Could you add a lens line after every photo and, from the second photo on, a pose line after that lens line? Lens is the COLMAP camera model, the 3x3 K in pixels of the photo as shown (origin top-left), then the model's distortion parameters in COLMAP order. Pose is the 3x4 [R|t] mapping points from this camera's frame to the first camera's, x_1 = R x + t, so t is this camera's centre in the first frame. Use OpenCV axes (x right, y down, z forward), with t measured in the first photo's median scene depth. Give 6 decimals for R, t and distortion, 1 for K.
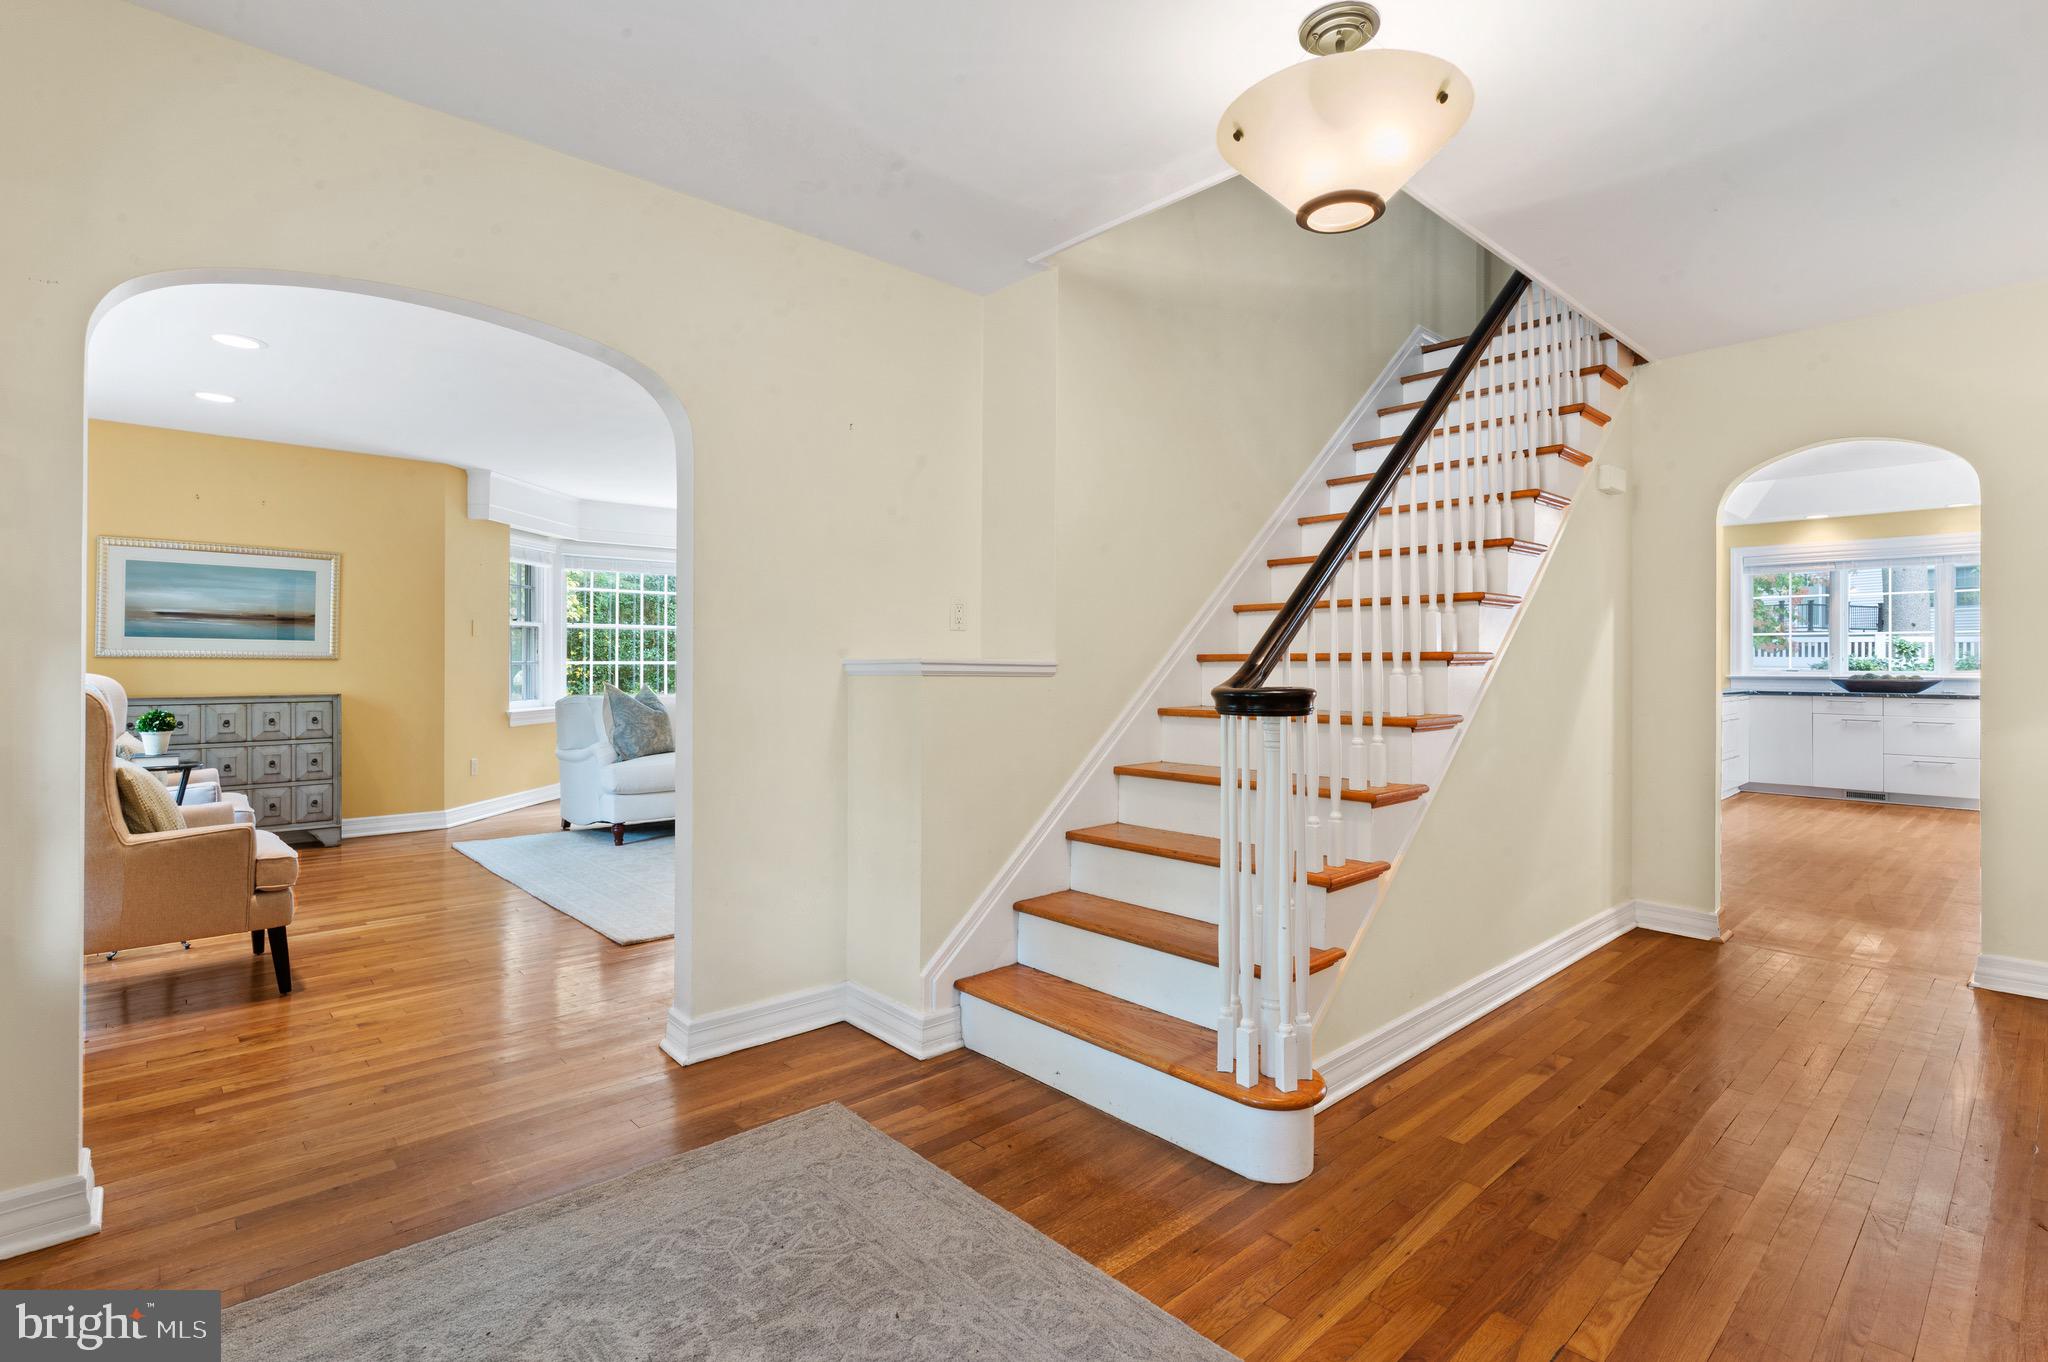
lens RADIAL K [[956.1, 0, 1036.5], [0, 956.1, 671.7], [0, 0, 1]] dist [0.001596, -0.003406]
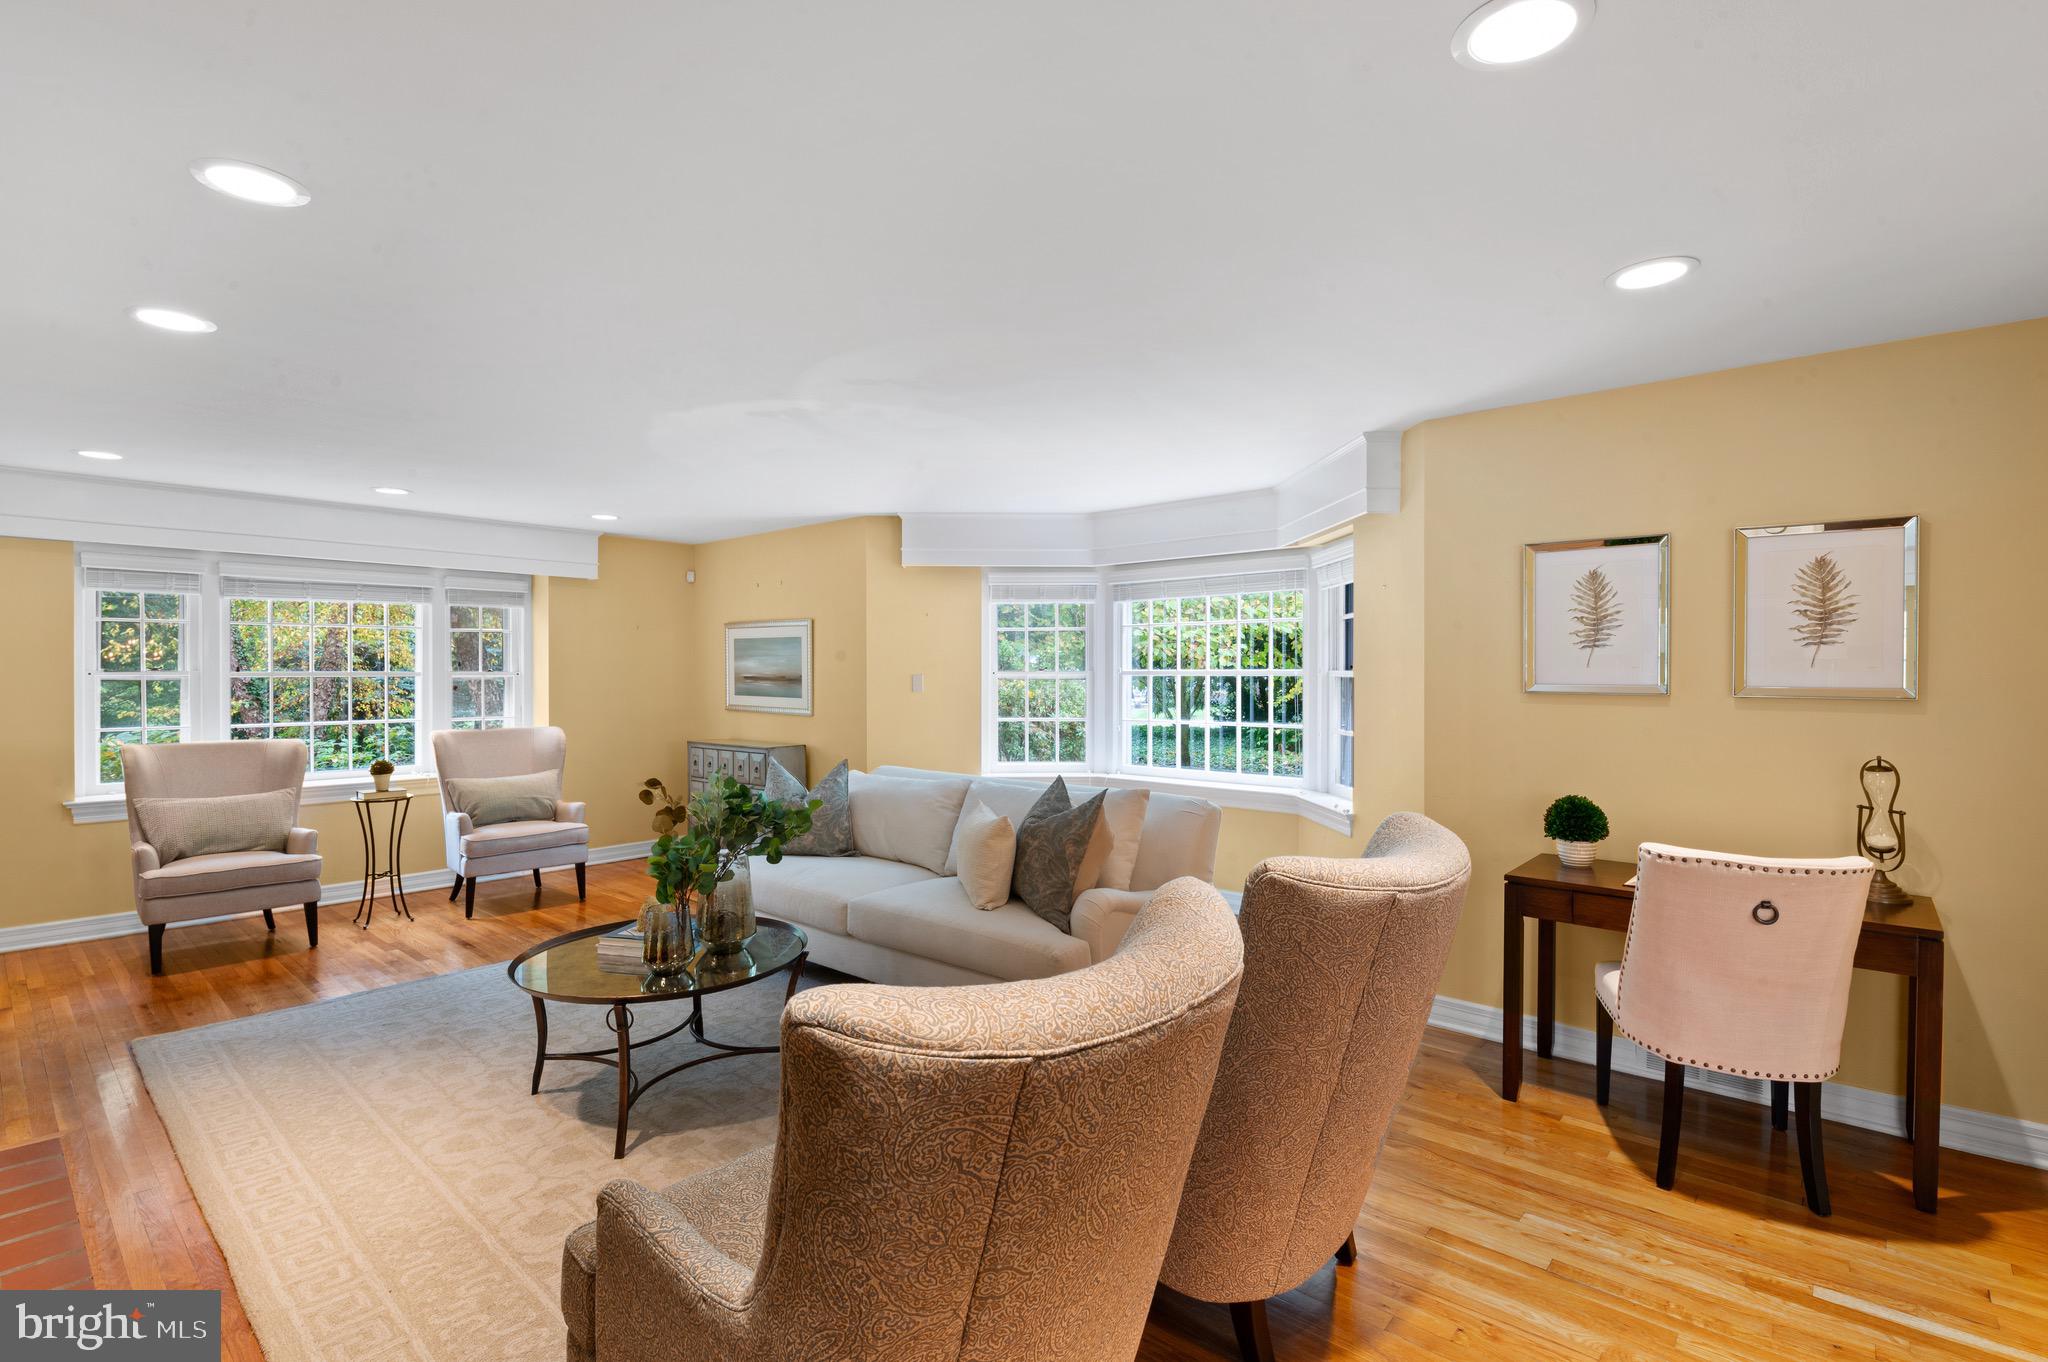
lens RADIAL K [[956.1, 0, 1038.8], [0, 956.1, 686.3], [0, 0, 1]] dist [0.001596, -0.003406]
pose [[0.109113, 0.009450, -0.993984, 0.414515], [-0.008725, 0.999925, 0.008549, -0.059033], [0.993991, 0.007739, 0.109187, 1.164364]]
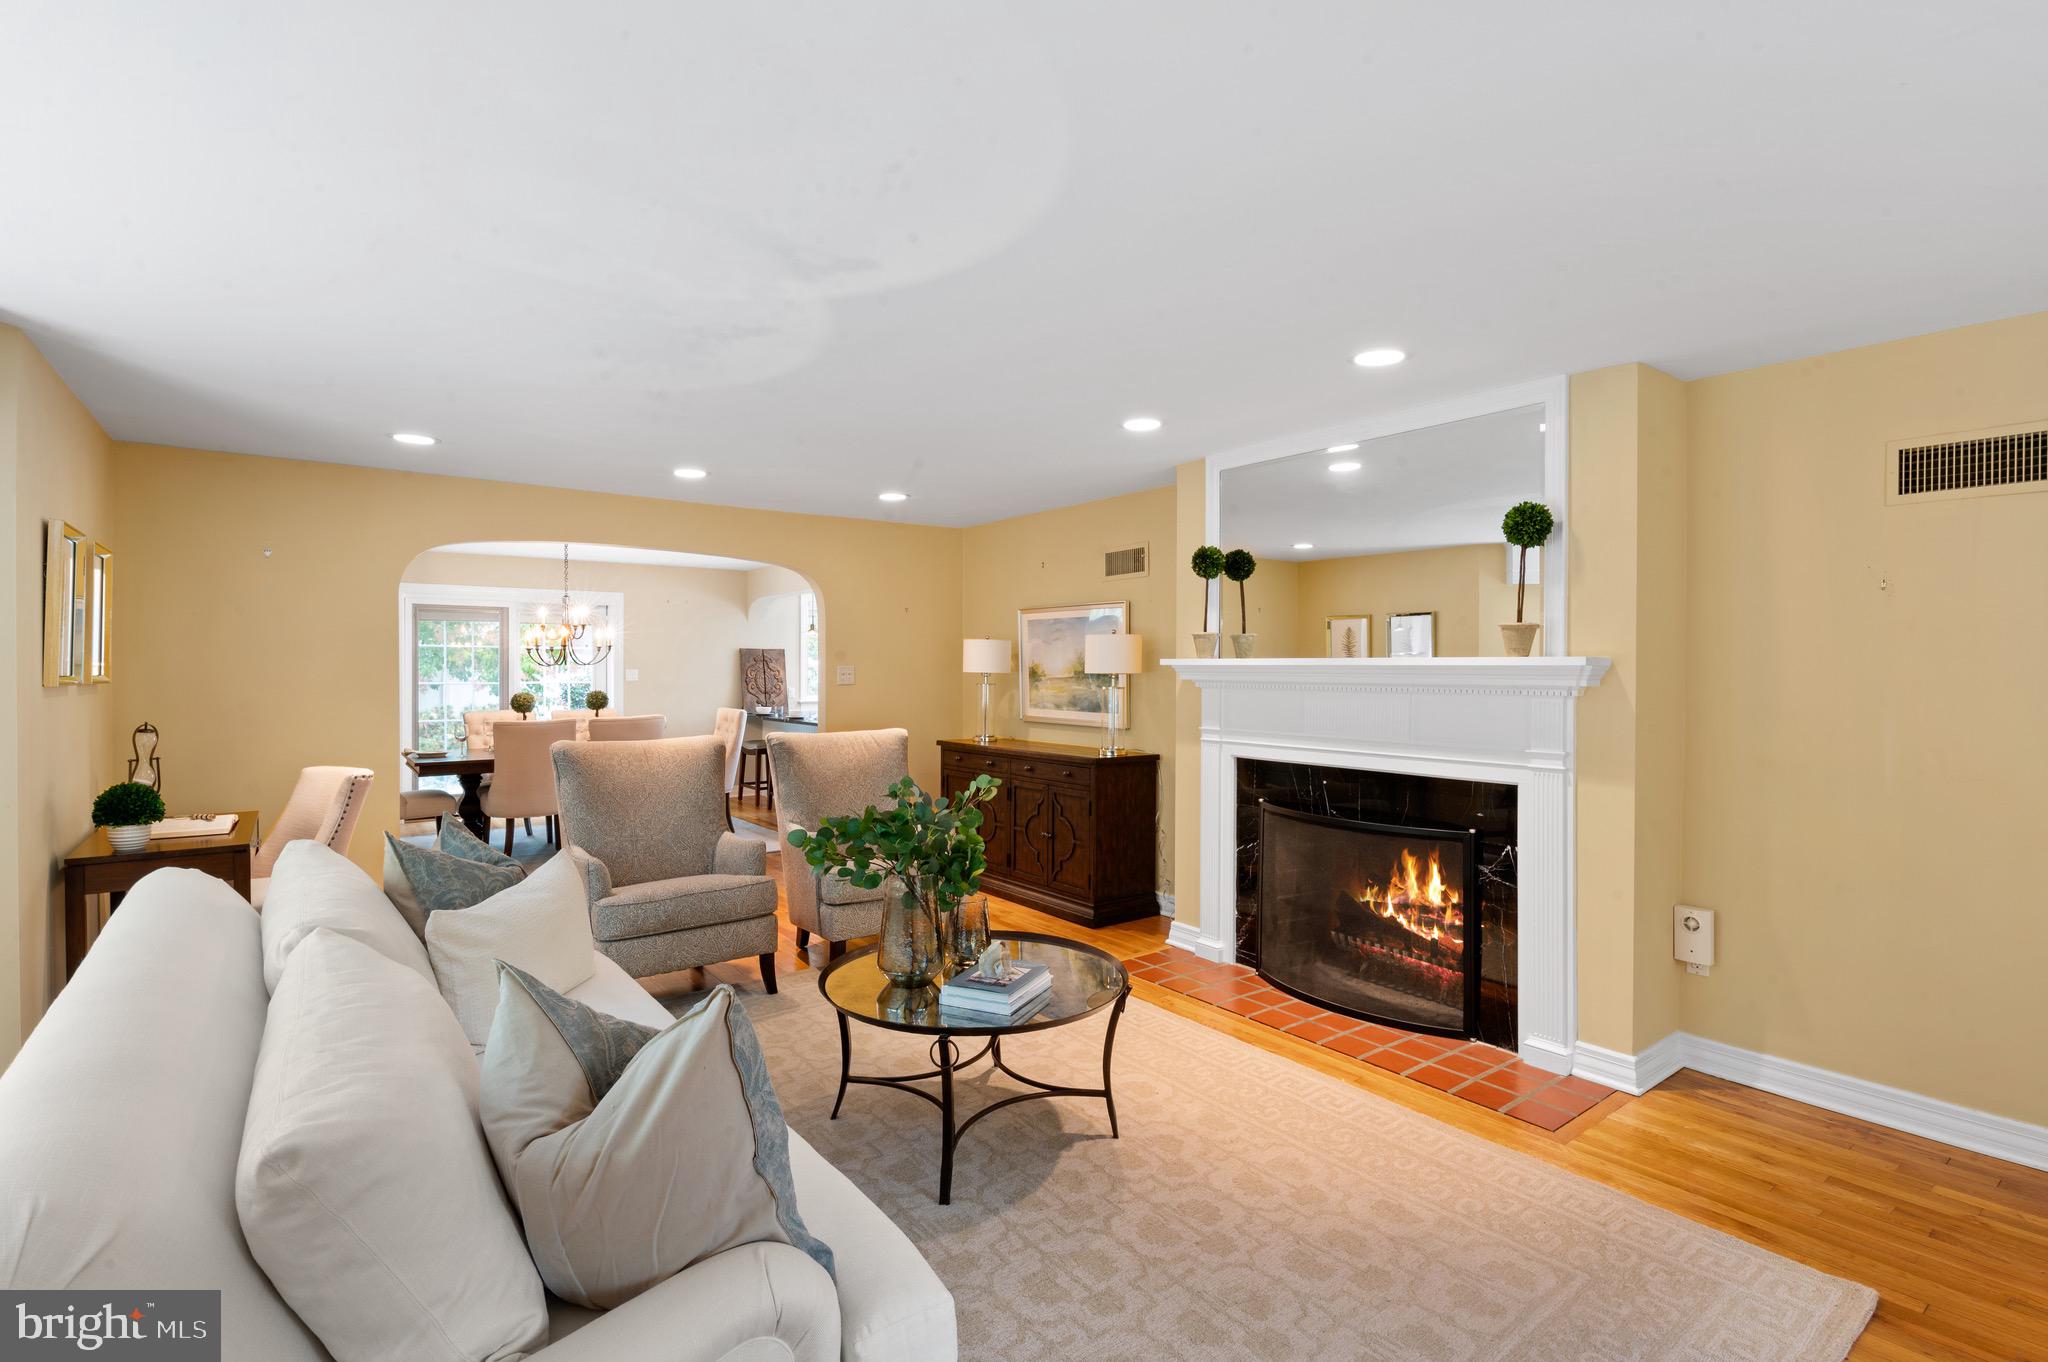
lens RADIAL K [[956.1, 0, 1024.5], [0, 956.1, 678.1], [0, 0, 1]] dist [0.001596, -0.003406]
pose [[0.105823, -0.014787, 0.994275, -0.673856], [0.006186, 0.999880, 0.014212, -0.060801], [-0.994366, 0.004646, 0.105902, 0.926768]]
